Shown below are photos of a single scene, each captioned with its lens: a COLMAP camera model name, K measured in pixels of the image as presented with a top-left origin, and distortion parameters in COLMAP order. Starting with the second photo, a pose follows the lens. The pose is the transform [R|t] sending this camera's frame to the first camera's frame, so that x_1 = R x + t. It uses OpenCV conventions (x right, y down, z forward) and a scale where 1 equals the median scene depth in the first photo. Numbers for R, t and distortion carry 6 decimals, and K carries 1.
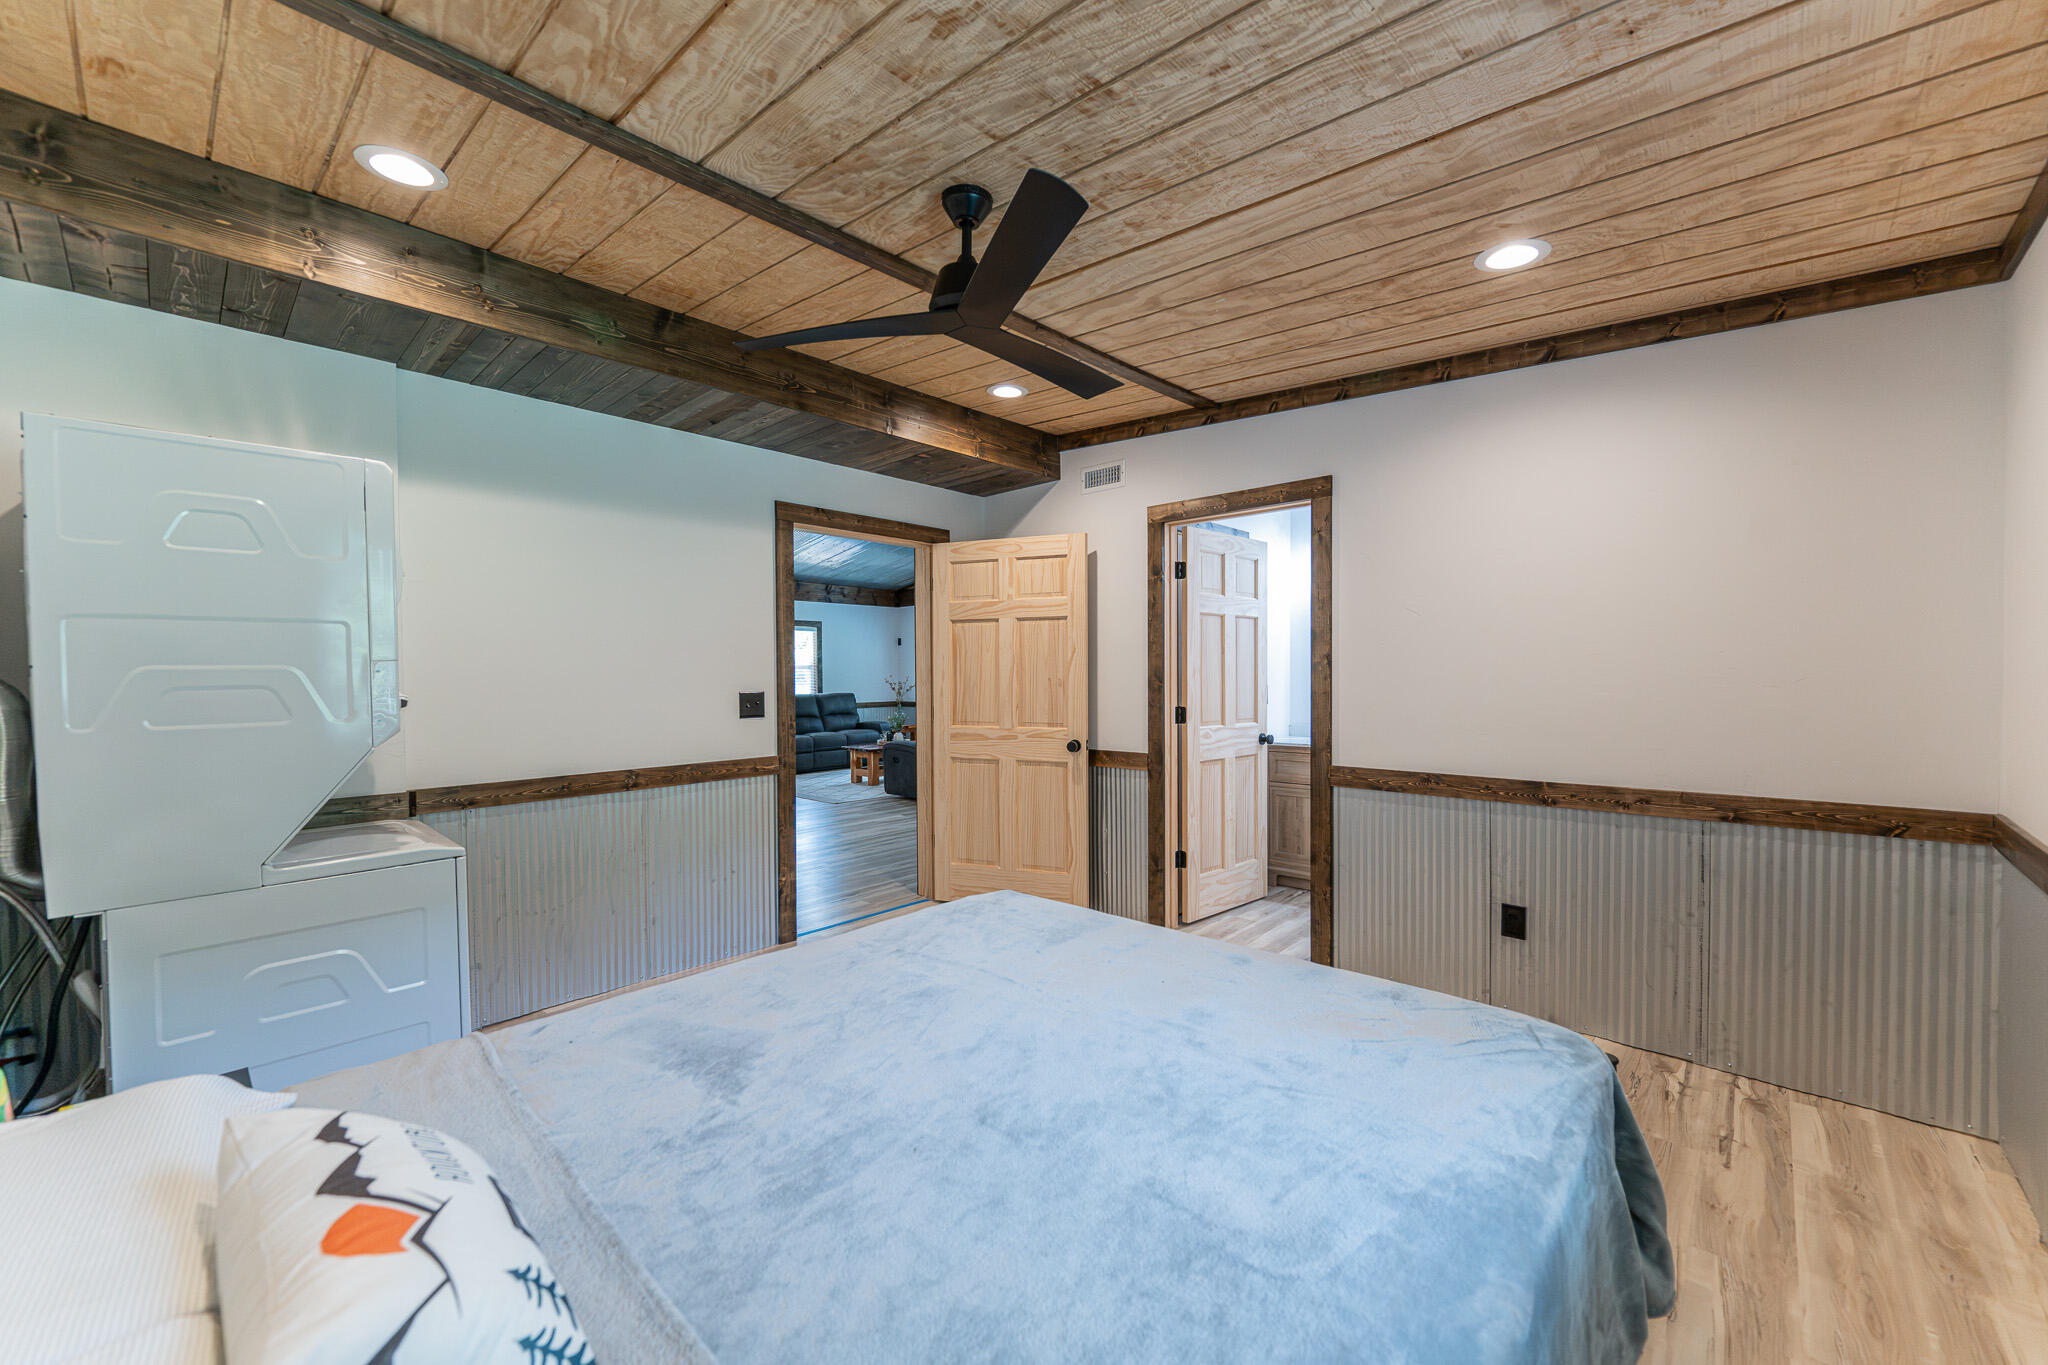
lens RADIAL K [[799.3, 0, 1033.7], [0, 799.3, 689.0], [0, 0, 1]] dist [0.000394, -0.000583]
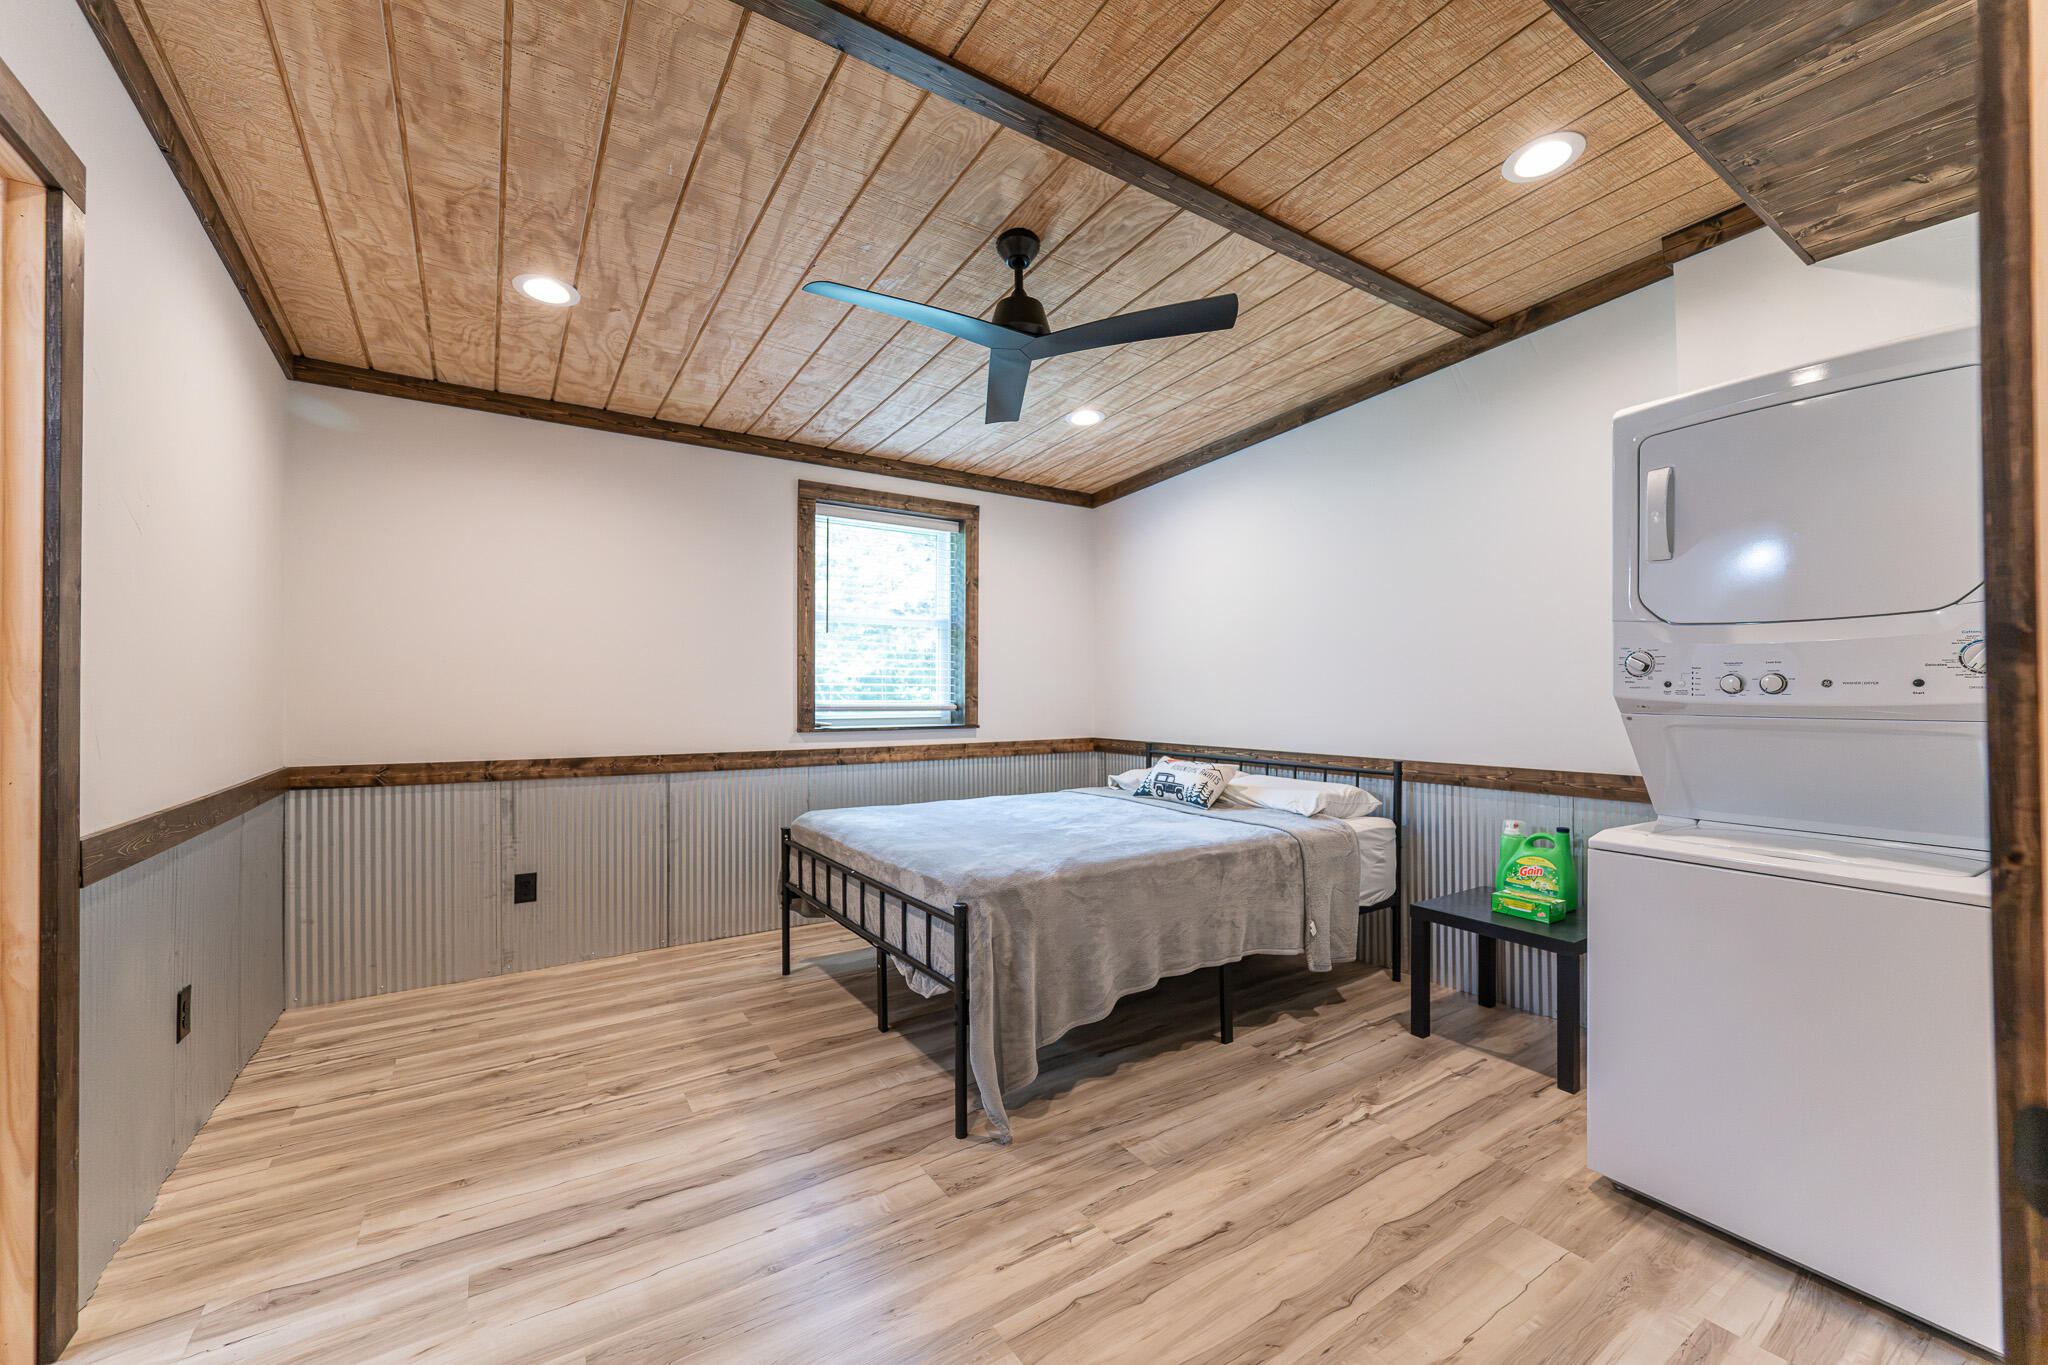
lens RADIAL K [[799.3, 0, 1031.8], [0, 799.3, 683.9], [0, 0, 1]] dist [0.000394, -0.000583]
pose [[-0.972675, 0.011623, 0.231878, -0.231014], [0.012810, 0.999911, 0.003613, 0.017883], [-0.231816, 0.006485, -0.972738, 1.347105]]
